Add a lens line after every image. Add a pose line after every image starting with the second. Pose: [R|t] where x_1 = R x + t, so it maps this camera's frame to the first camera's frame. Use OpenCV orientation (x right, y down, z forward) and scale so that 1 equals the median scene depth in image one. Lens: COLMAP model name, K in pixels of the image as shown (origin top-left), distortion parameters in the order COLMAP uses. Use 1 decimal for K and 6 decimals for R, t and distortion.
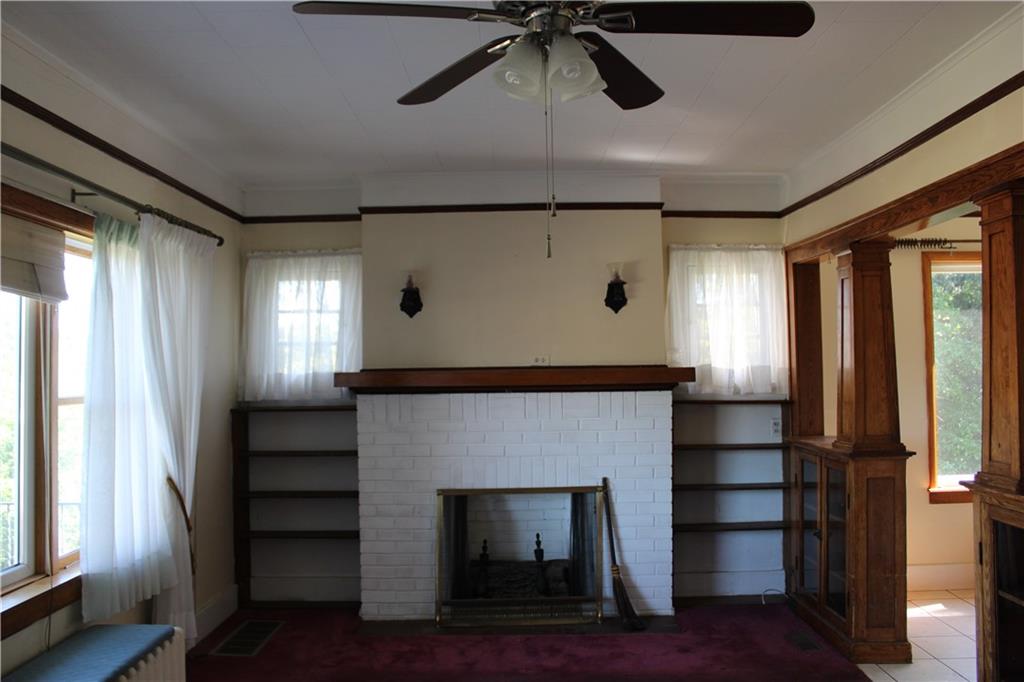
lens RADIAL K [[849.2, 0, 512.0], [0, 849.2, 341.0], [0, 0, 1]] dist [-0.158685, 0.156352]
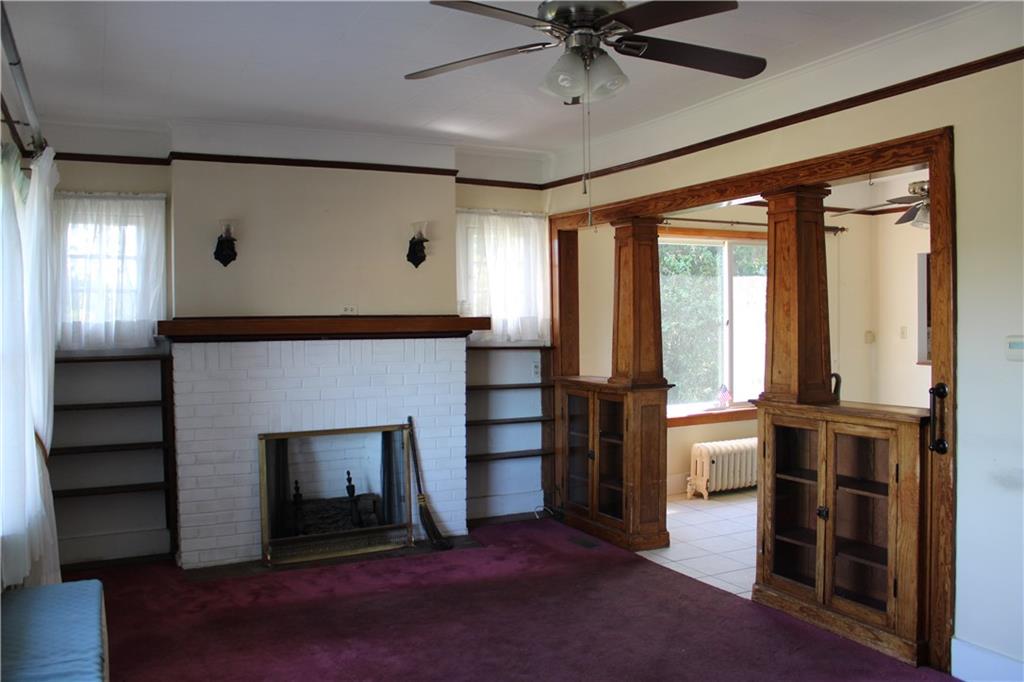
lens RADIAL K [[849.2, 0, 512.0], [0, 849.2, 341.0], [0, 0, 1]] dist [-0.158685, 0.156352]
pose [[0.893005, -0.005708, 0.450010, -0.268474], [-0.017995, 0.998667, 0.048376, 0.006936], [-0.449686, -0.051298, 0.891712, -0.044794]]
